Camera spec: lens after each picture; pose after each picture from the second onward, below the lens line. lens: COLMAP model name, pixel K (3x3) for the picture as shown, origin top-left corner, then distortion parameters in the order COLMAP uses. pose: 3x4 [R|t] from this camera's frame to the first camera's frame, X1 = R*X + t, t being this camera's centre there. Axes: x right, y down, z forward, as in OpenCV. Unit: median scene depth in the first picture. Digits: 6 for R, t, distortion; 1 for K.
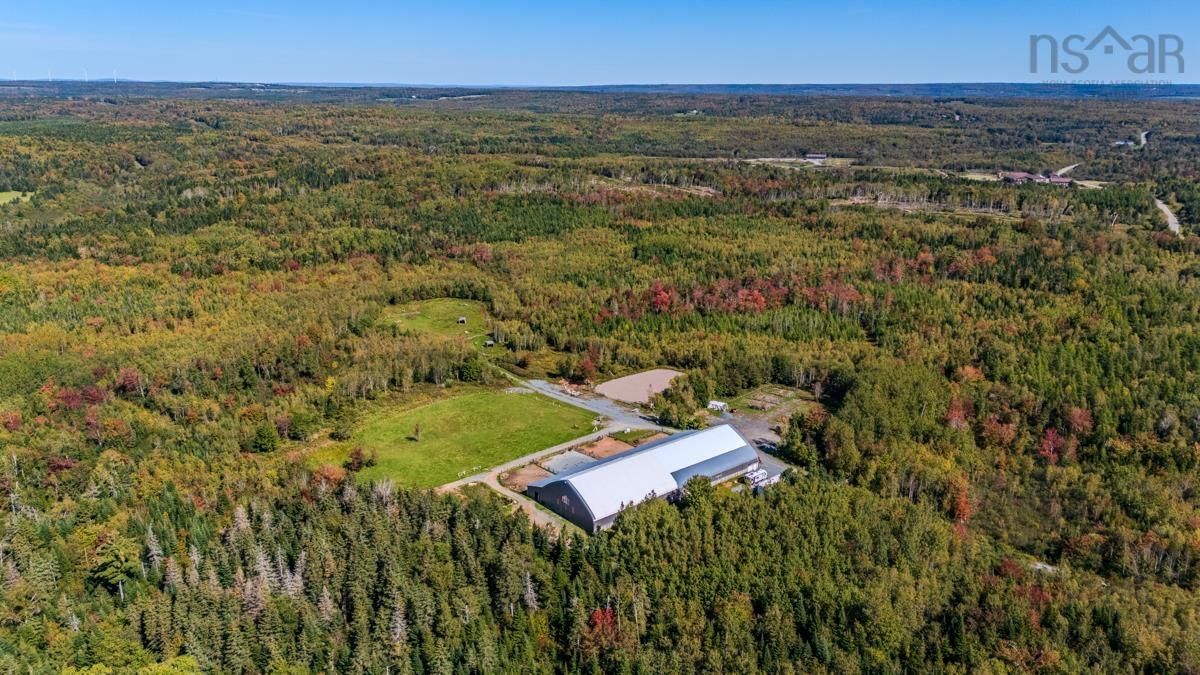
lens RADIAL K [[862.2, 0, 600.0], [0, 862.2, 337.5], [0, 0, 1]] dist [0.107083, -0.128522]
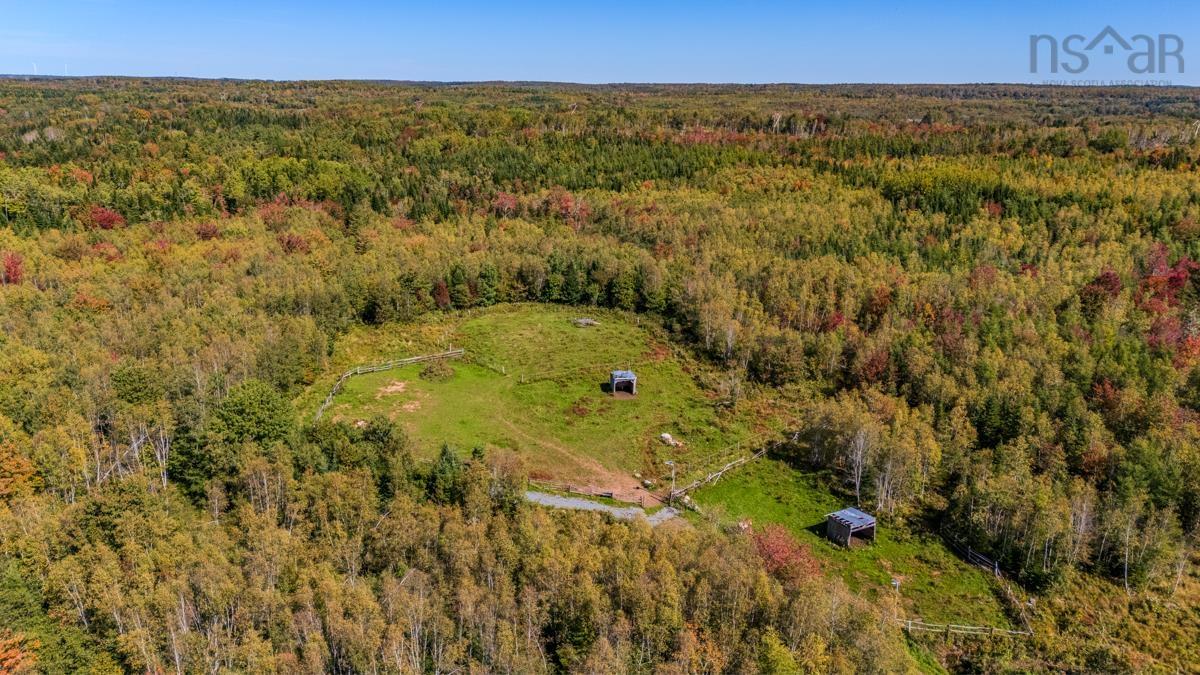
lens RADIAL K [[862.2, 0, 600.0], [0, 862.2, 337.5], [0, 0, 1]] dist [0.107083, -0.128522]
pose [[0.999587, -0.007582, 0.027714, -0.148957], [0.007740, 0.999954, -0.005605, -0.027906], [-0.027670, 0.005817, 0.999600, 0.616612]]
